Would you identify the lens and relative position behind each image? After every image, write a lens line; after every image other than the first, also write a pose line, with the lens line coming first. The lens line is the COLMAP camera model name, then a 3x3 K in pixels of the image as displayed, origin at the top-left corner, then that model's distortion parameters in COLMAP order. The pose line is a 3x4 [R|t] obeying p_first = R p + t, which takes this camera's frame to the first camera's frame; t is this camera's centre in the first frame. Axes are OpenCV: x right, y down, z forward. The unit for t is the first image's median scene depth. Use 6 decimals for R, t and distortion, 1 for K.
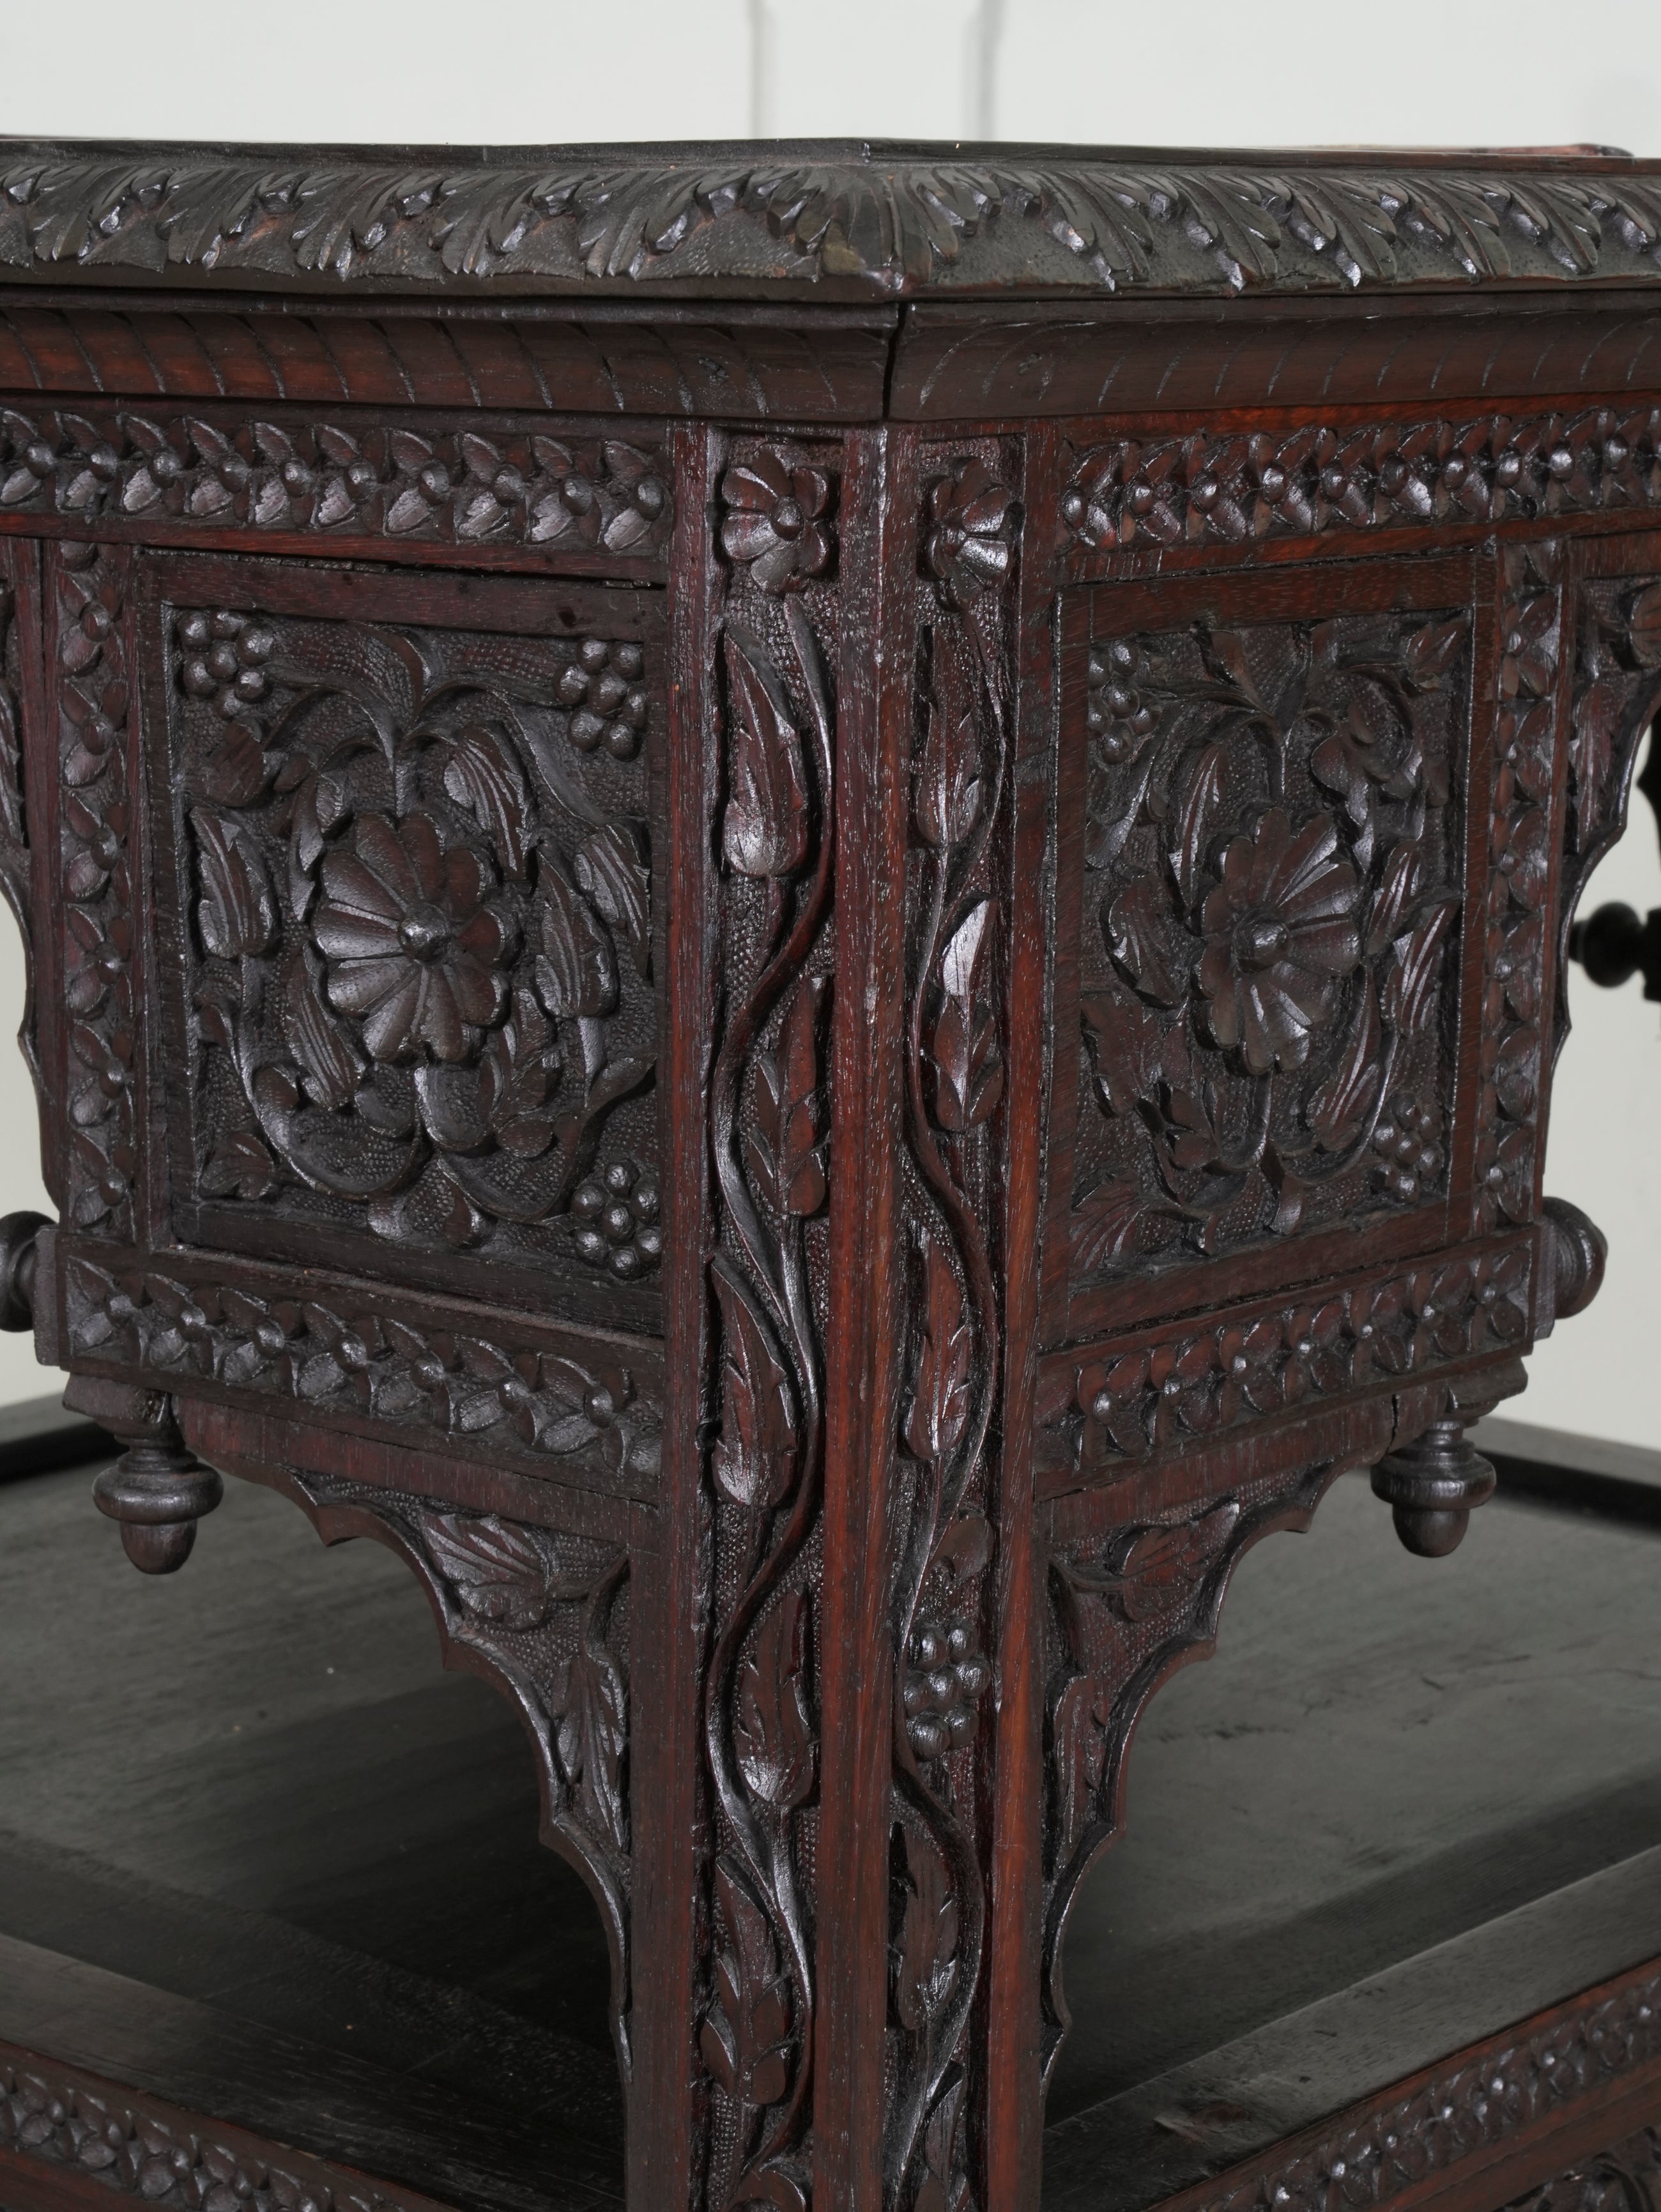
lens RADIAL K [[4708.1, 0, 830.5], [0, 4708.1, 1106.0], [0, 0, 1]] dist [0.246344, 0.064713]
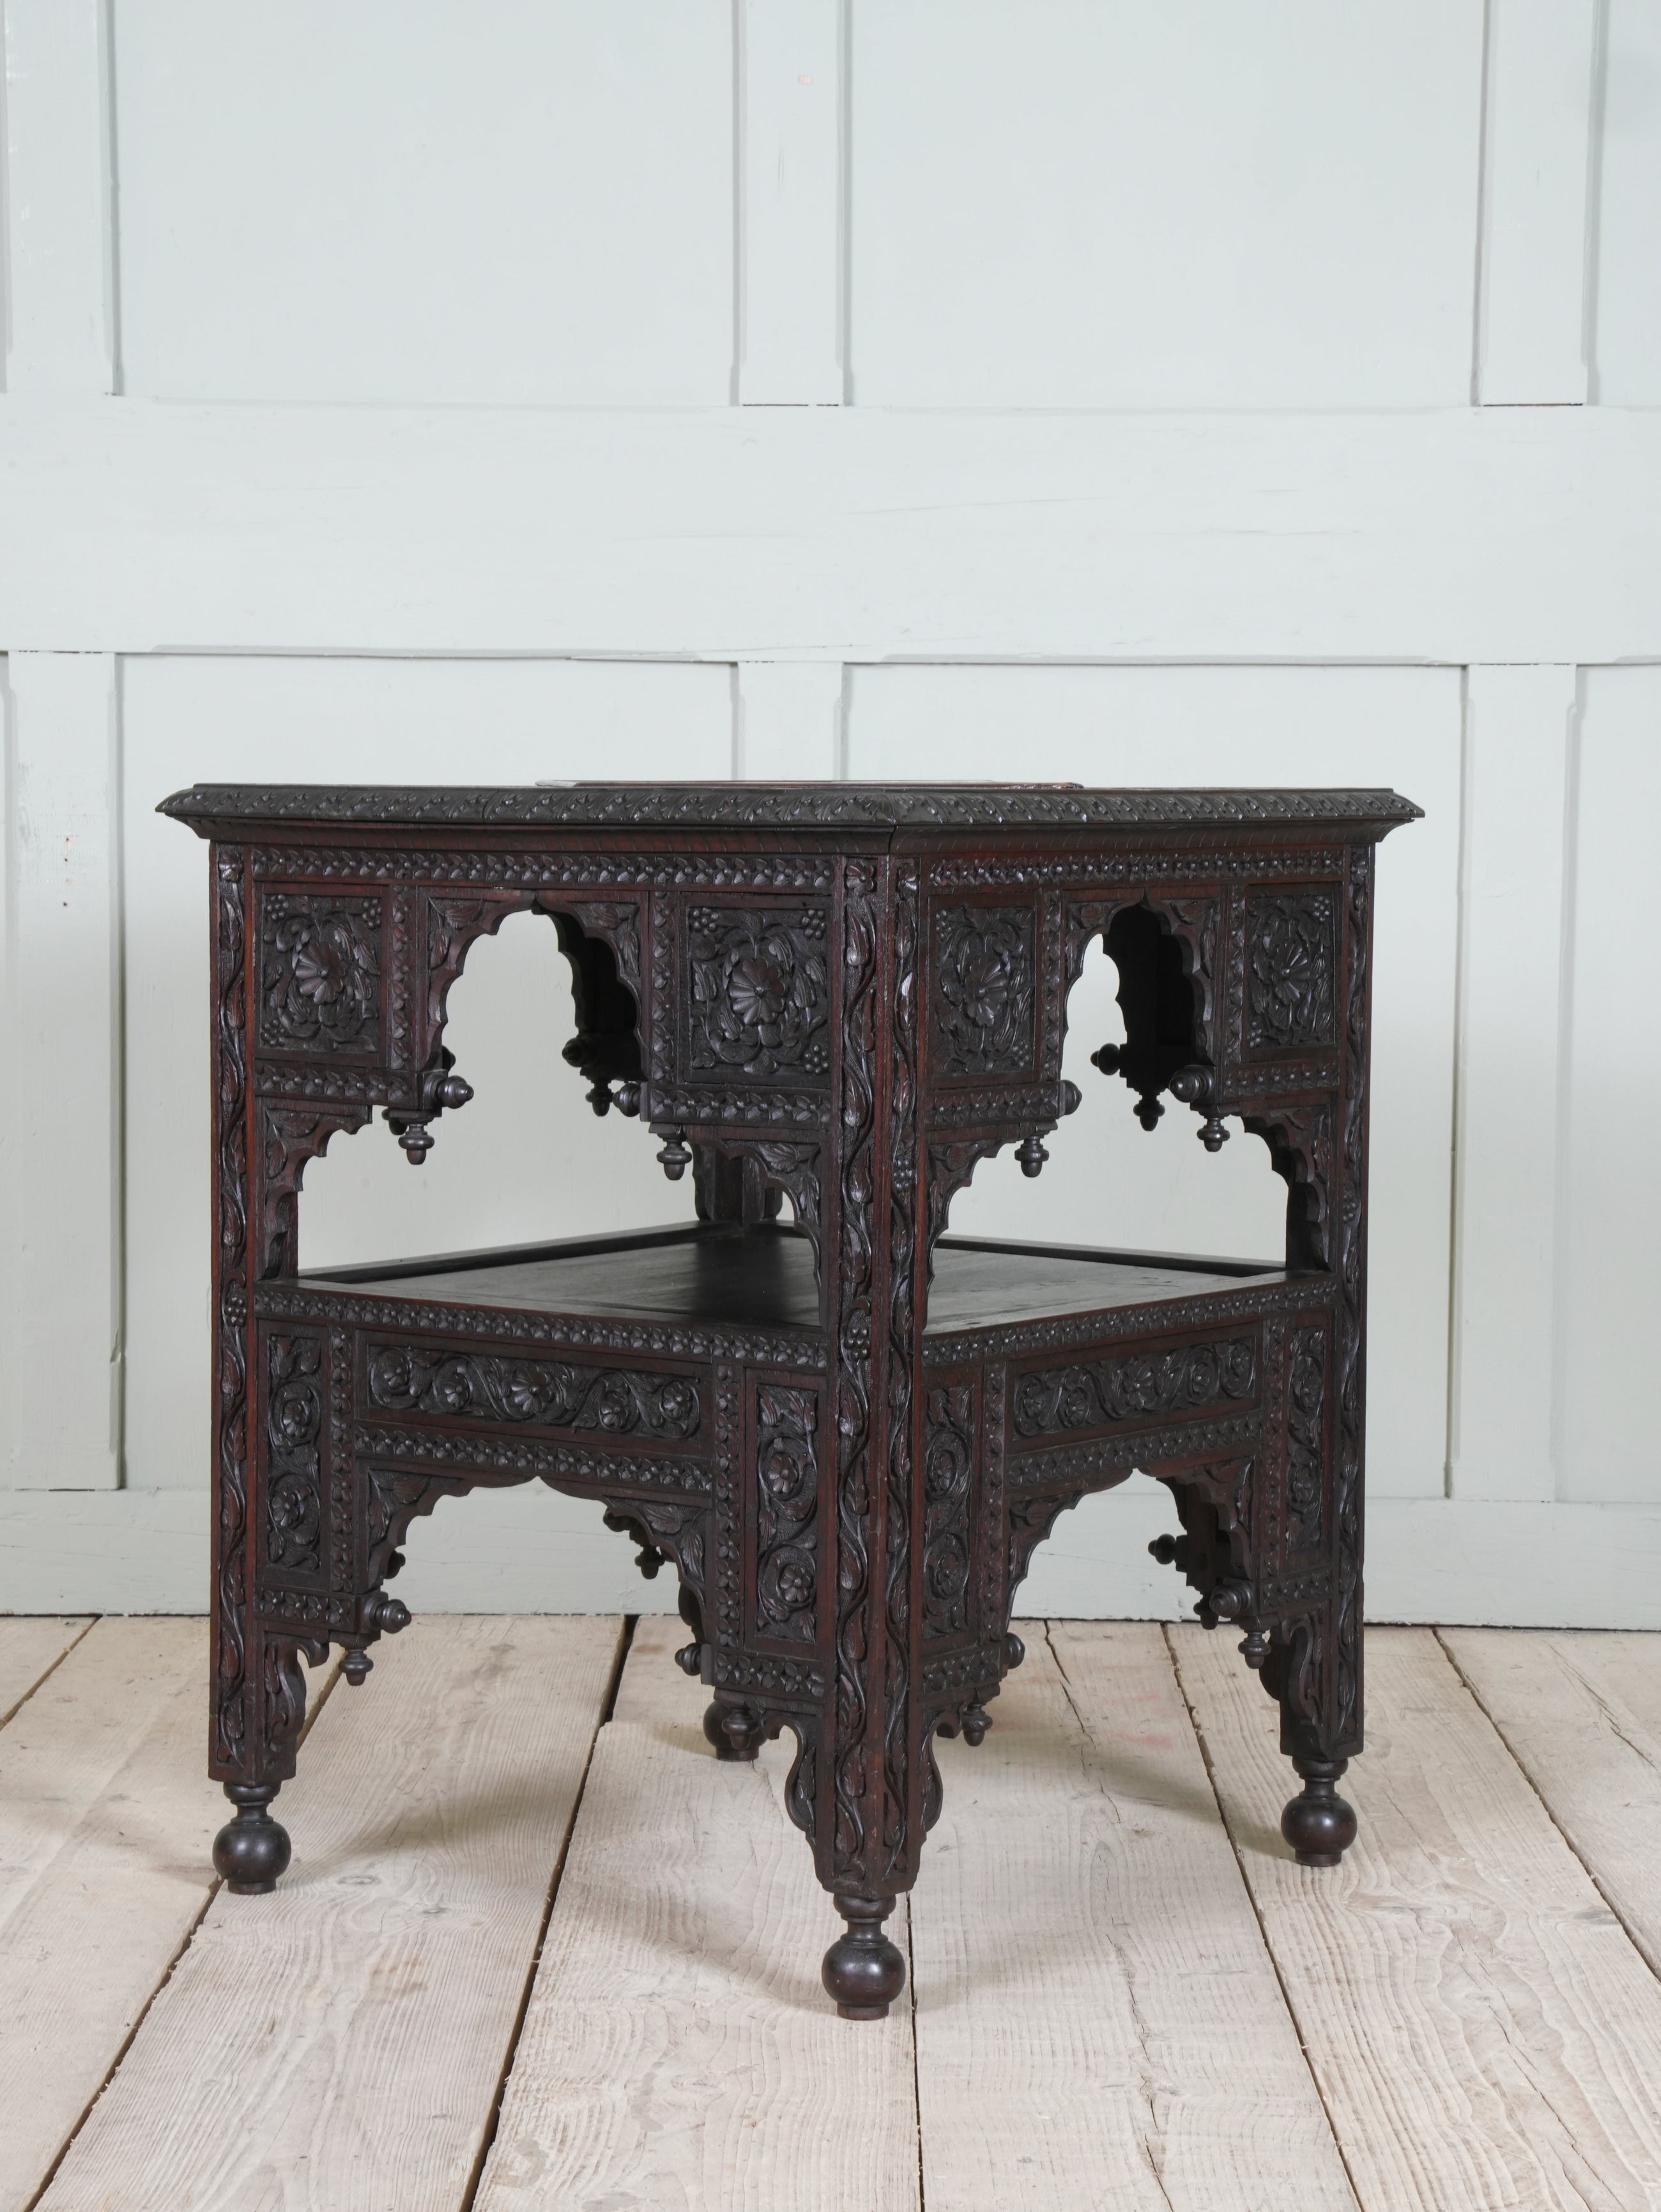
lens RADIAL K [[4708.1, 0, 830.5], [0, 4708.1, 1106.0], [0, 0, 1]] dist [0.246344, 0.064713]
pose [[0.998313, -0.007223, 0.057619, -0.254781], [0.013585, 0.993751, -0.110792, 0.487310], [-0.056458, 0.111388, 0.992172, -2.813490]]
